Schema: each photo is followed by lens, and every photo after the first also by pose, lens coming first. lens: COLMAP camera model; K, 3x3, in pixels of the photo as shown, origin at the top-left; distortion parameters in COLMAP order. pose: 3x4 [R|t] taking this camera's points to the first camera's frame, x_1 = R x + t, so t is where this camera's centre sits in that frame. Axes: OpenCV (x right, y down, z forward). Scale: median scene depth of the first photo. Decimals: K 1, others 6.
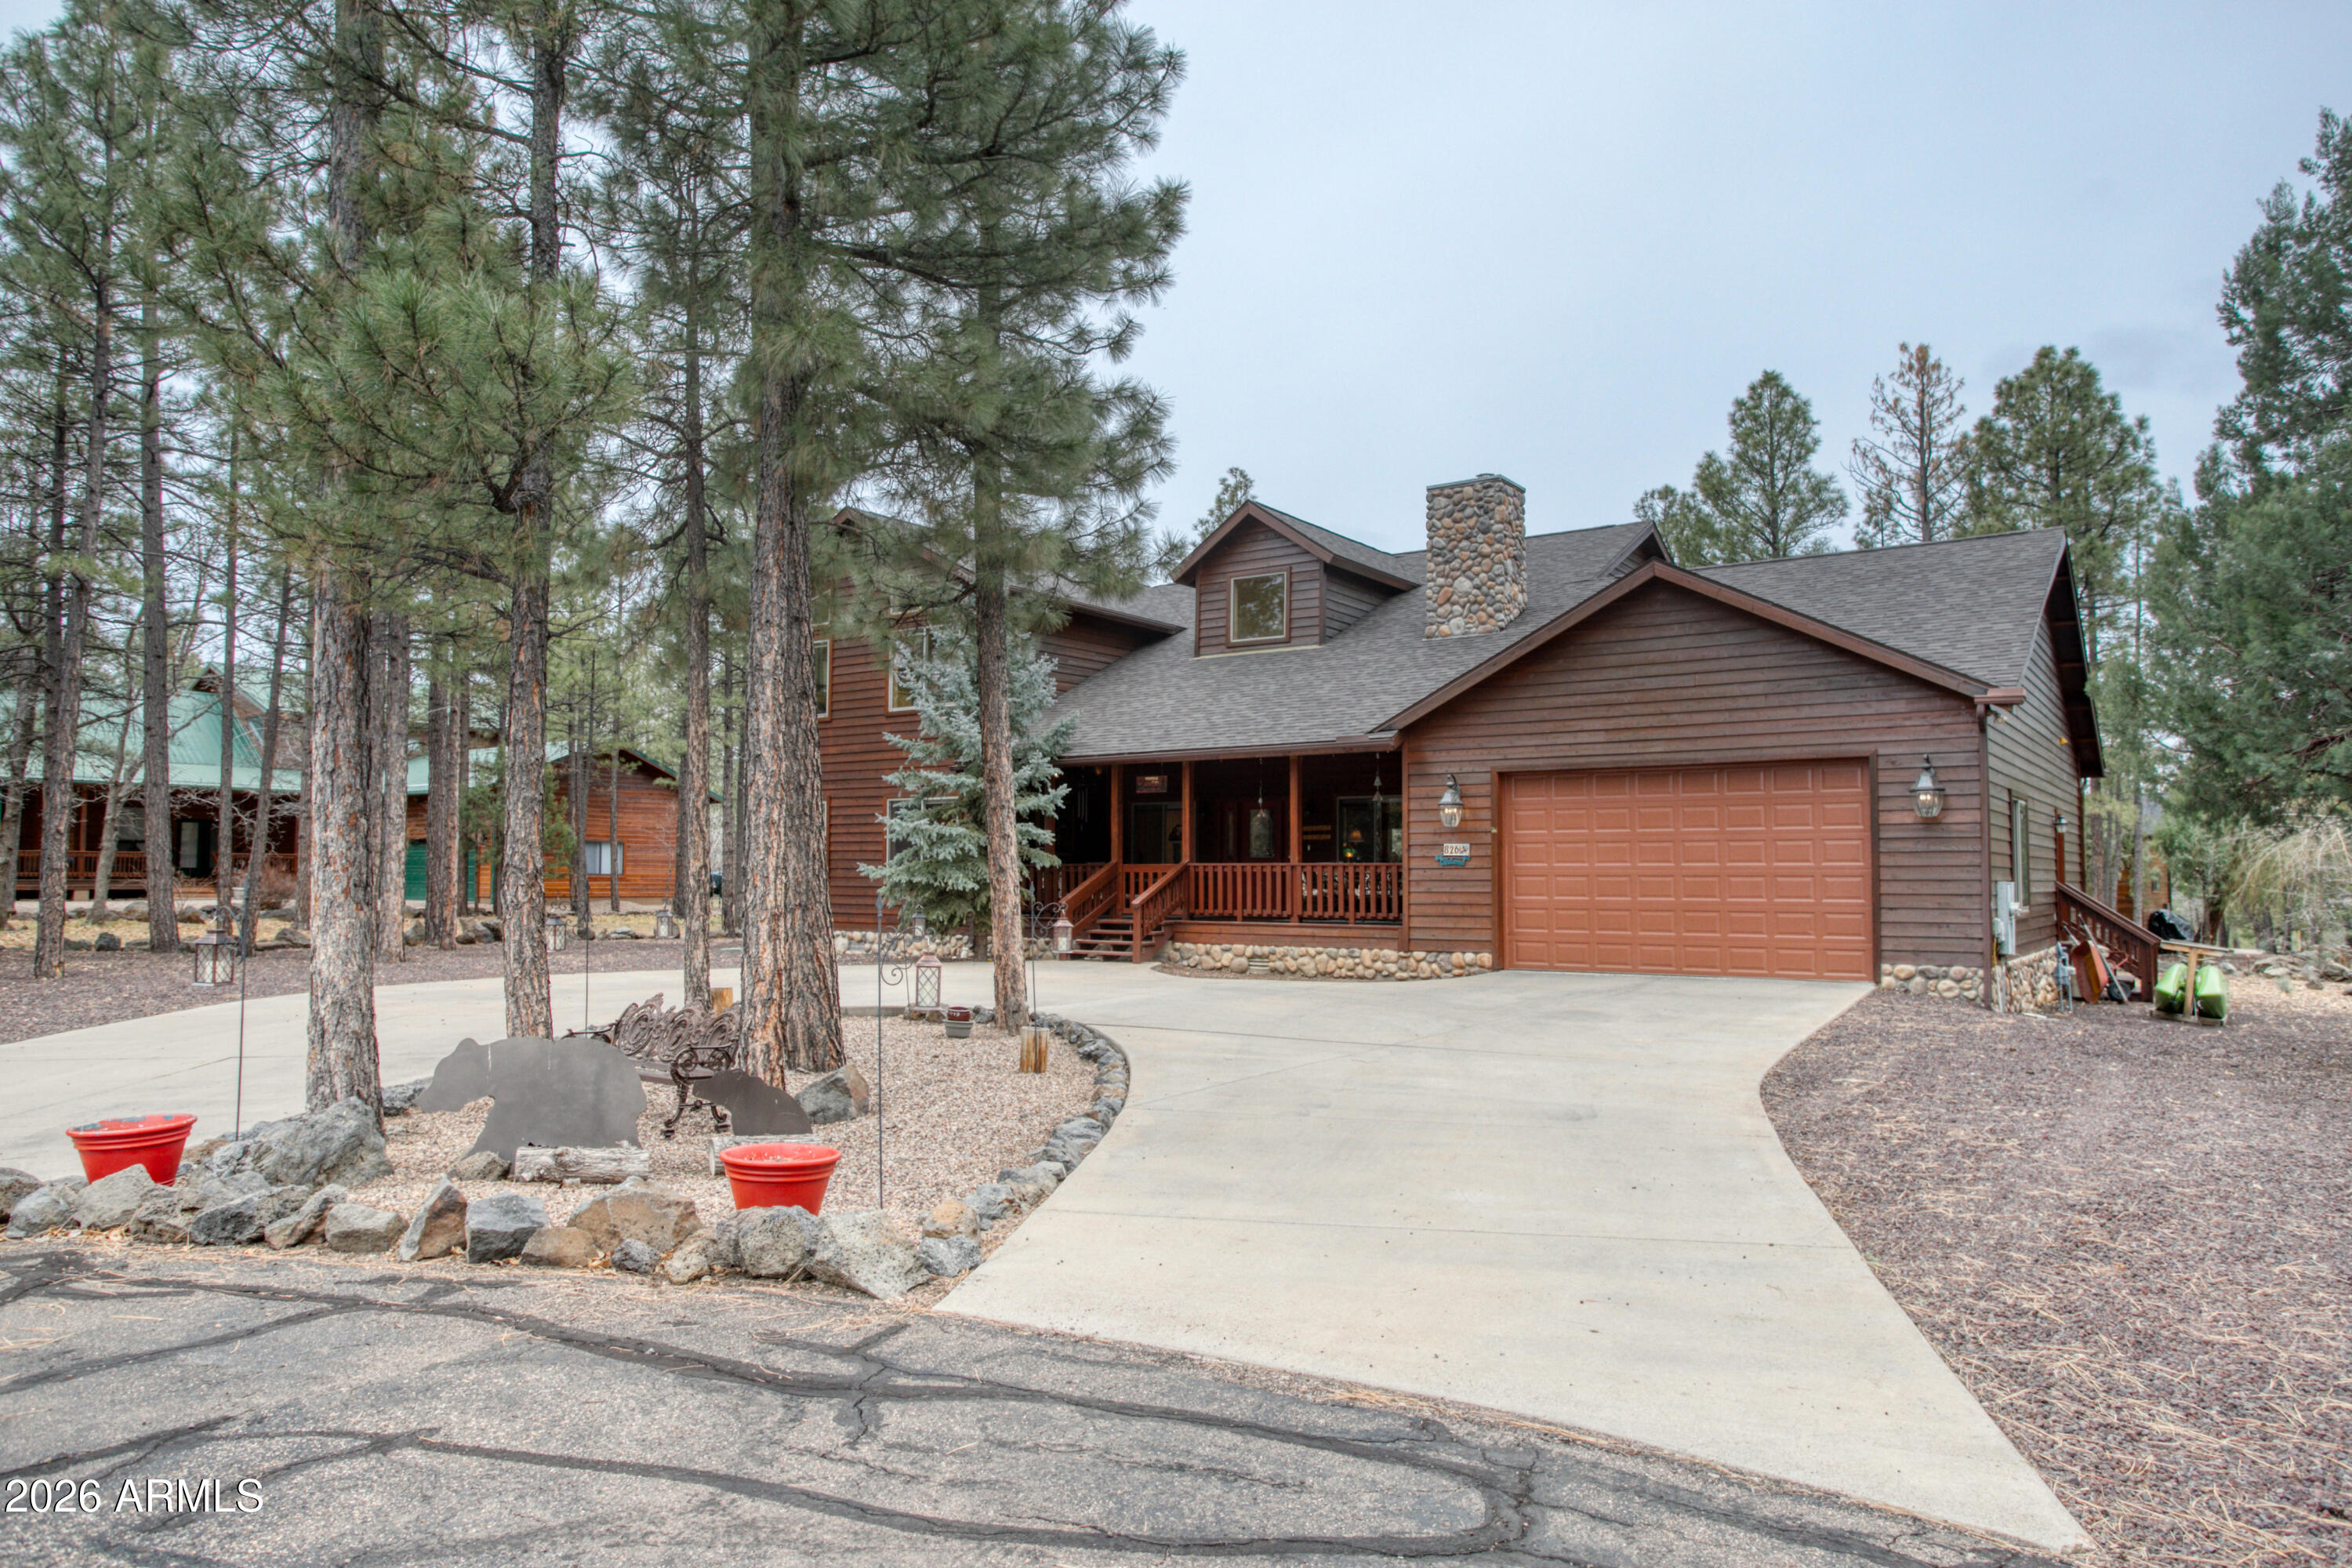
lens RADIAL K [[1438.0, 0, 1224.0], [0, 1438.0, 789.0], [0, 0, 1]] dist [-0.089143, 0.100333]
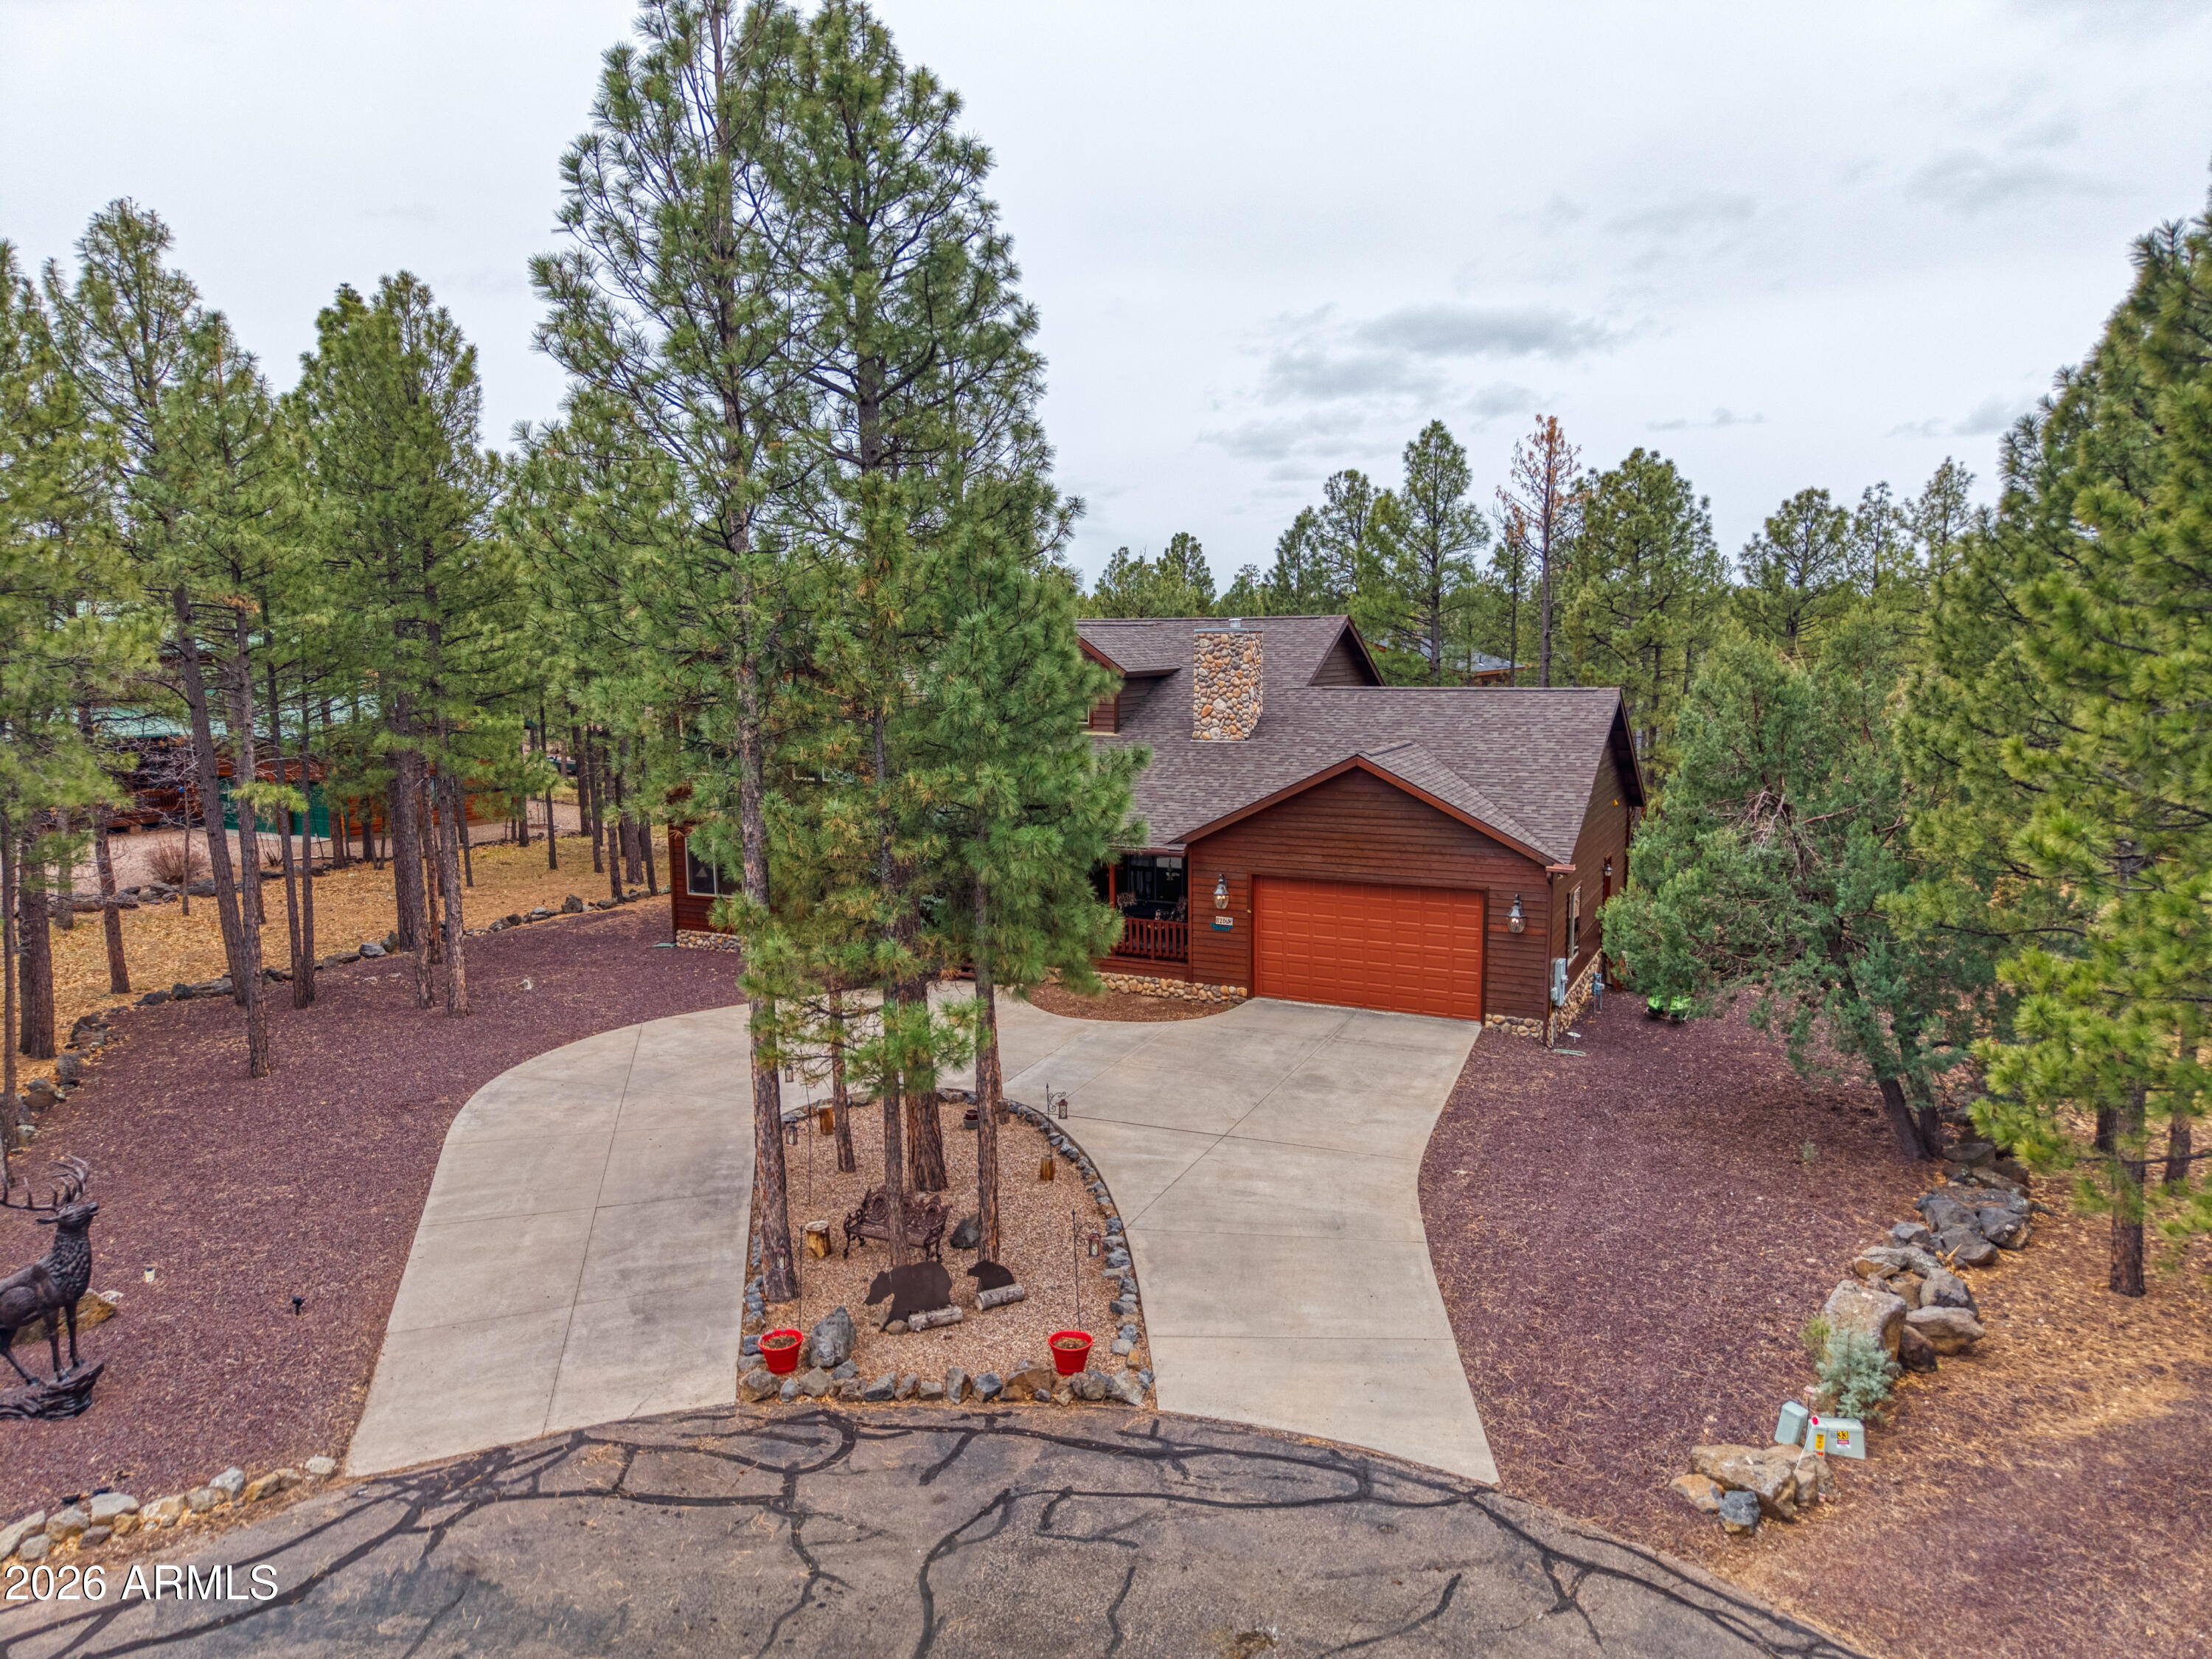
lens RADIAL K [[1423.1, 0, 1113.5], [0, 1423.1, 783.5], [0, 0, 1]] dist [0.019785, -0.001239]
pose [[0.987358, -0.031635, 0.155316, -0.219890], [0.002372, 0.982719, 0.185087, -0.452494], [-0.158488, -0.182379, 0.970371, -0.507696]]
